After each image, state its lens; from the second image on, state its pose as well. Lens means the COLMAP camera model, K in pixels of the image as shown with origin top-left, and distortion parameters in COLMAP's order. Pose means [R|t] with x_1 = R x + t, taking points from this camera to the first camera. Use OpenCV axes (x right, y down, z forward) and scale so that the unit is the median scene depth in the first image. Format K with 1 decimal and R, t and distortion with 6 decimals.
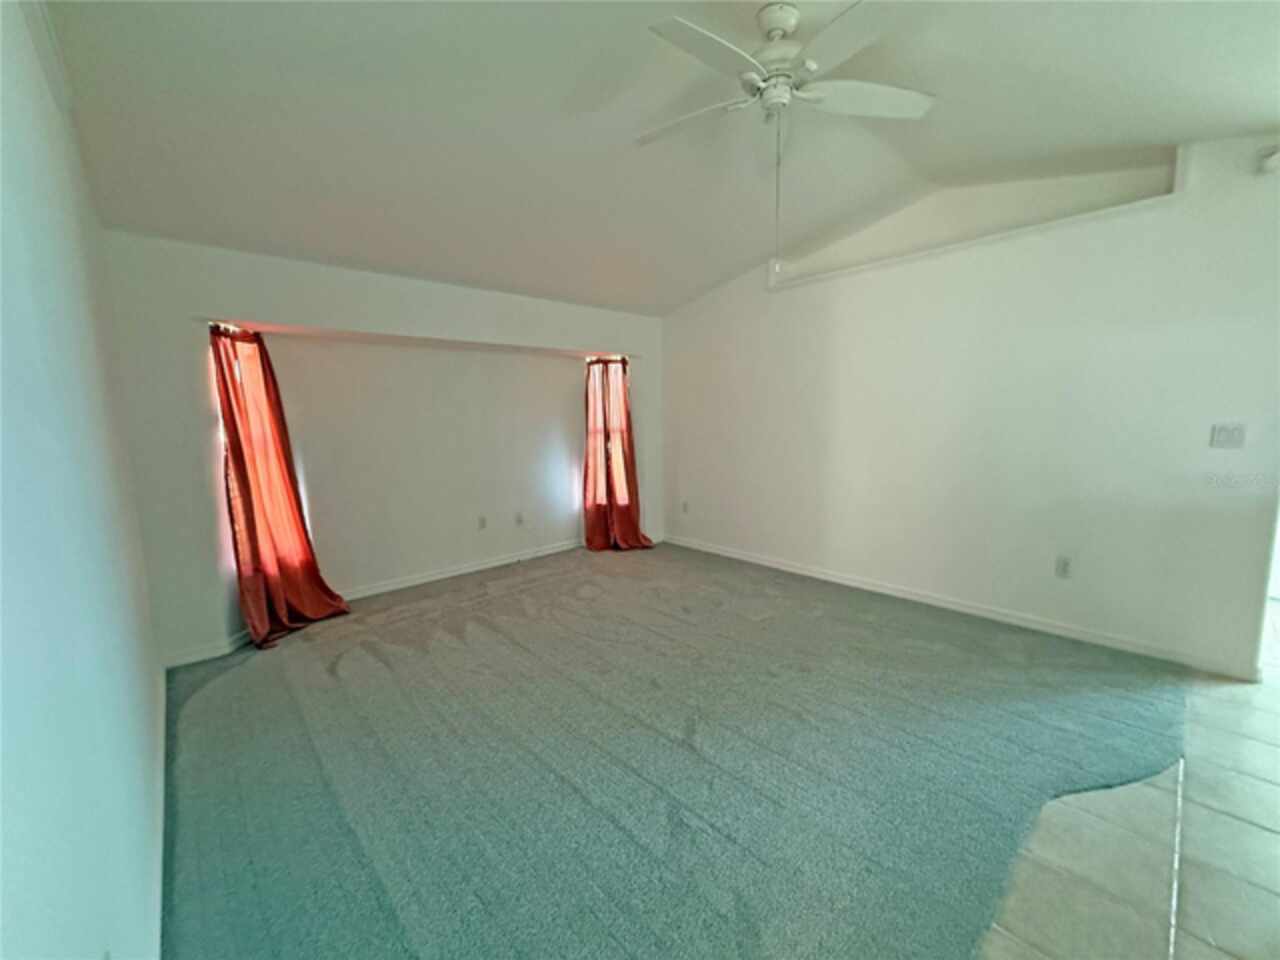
lens RADIAL K [[513.4, 0, 637.7], [0, 513.4, 483.2], [0, 0, 1]] dist [0.004177, 0.000169]
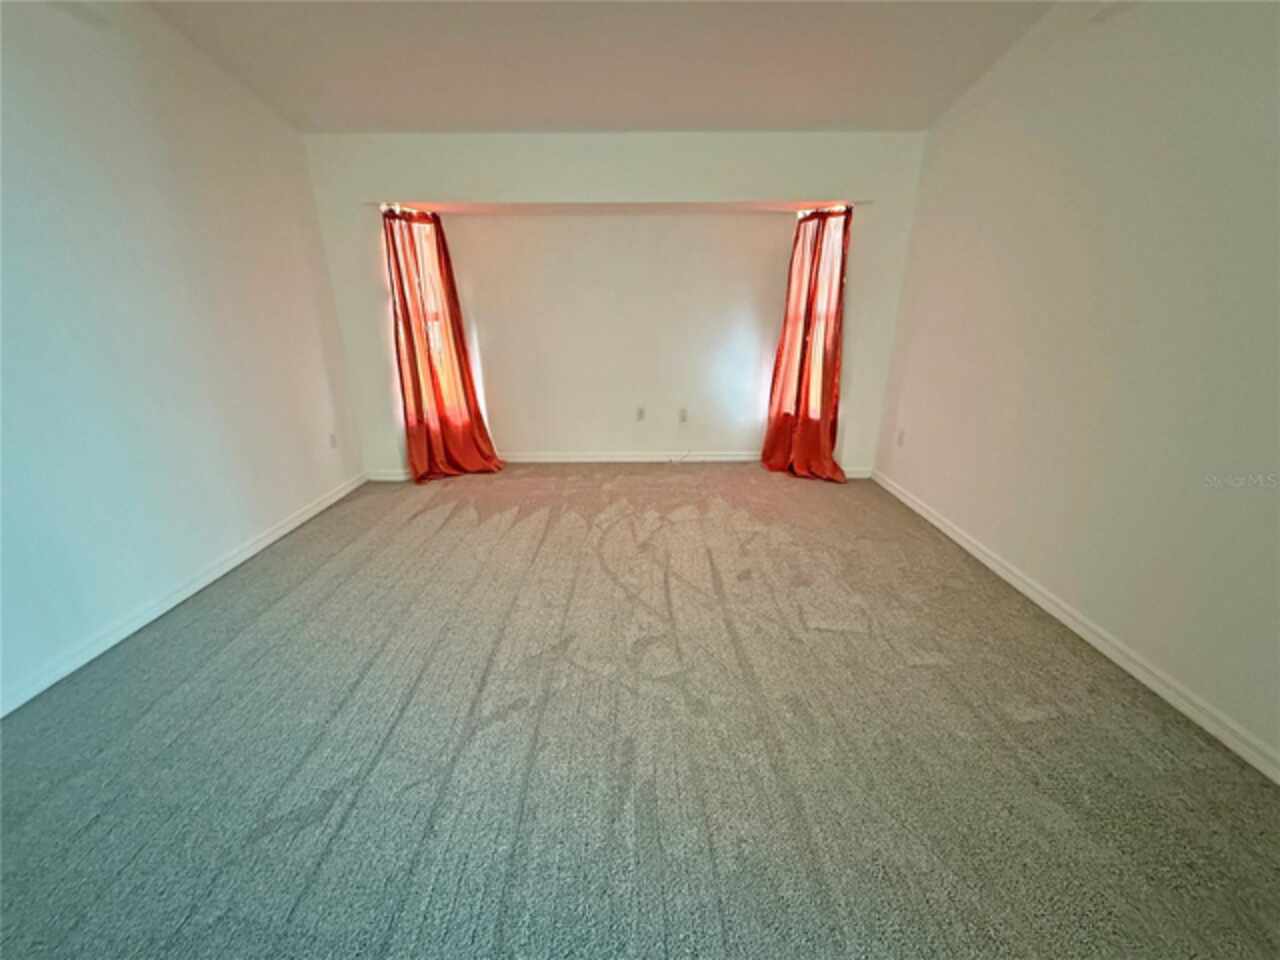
lens RADIAL K [[513.4, 0, 639.9], [0, 513.4, 484.3], [0, 0, 1]] dist [0.004177, 0.000169]
pose [[0.737397, 0.246459, -0.628890, 0.307896], [-0.099398, 0.960514, 0.259872, -0.041005], [0.668106, -0.129119, 0.732778, 0.275013]]
